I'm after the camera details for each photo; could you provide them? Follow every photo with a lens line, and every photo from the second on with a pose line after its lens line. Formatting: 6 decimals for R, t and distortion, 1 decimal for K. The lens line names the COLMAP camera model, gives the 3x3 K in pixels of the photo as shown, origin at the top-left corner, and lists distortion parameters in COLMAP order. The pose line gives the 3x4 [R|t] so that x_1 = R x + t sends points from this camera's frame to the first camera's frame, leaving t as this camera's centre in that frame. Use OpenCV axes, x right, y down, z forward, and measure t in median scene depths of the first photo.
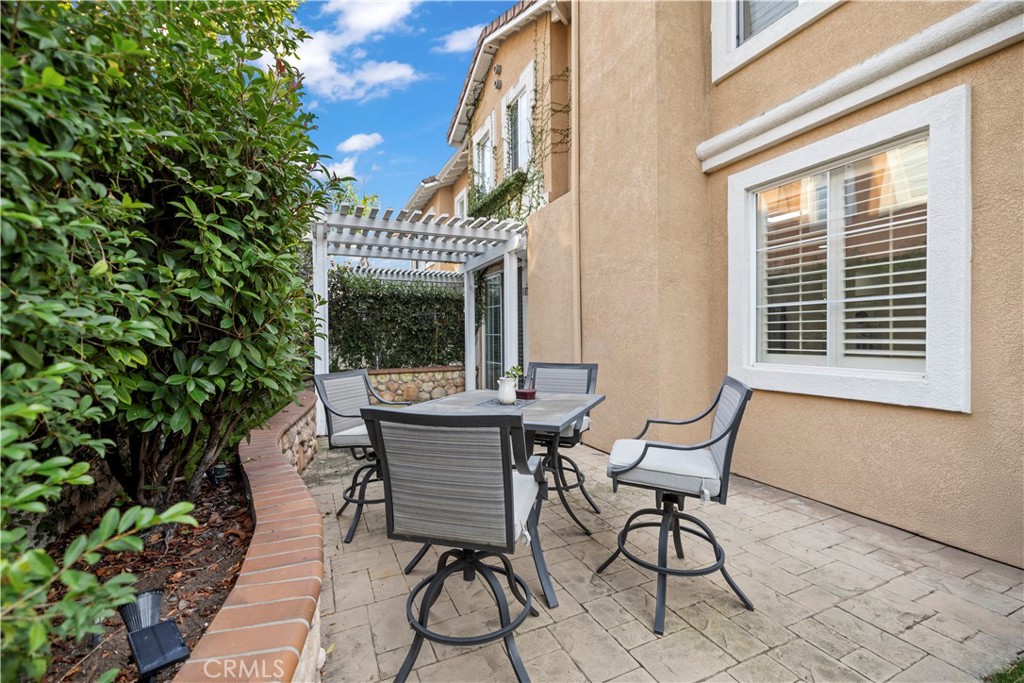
lens RADIAL K [[429.0, 0, 508.4], [0, 429.0, 338.1], [0, 0, 1]] dist [-0.001131, -0.000025]
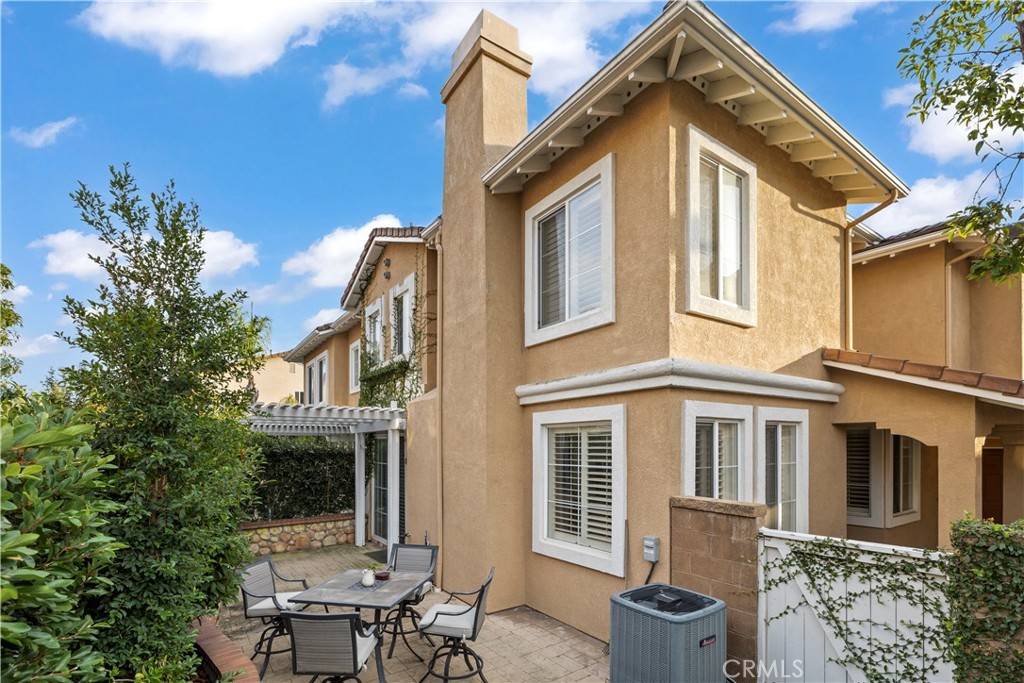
lens RADIAL K [[447.3, 0, 510.2], [0, 447.3, 449.1], [0, 0, 1]] dist [-0.000353, 0.000144]
pose [[0.977420, 0.010761, 0.211029, 0.063986], [-0.009447, 0.999929, -0.007234, -0.144287], [-0.211092, 0.005077, 0.977453, -0.313446]]
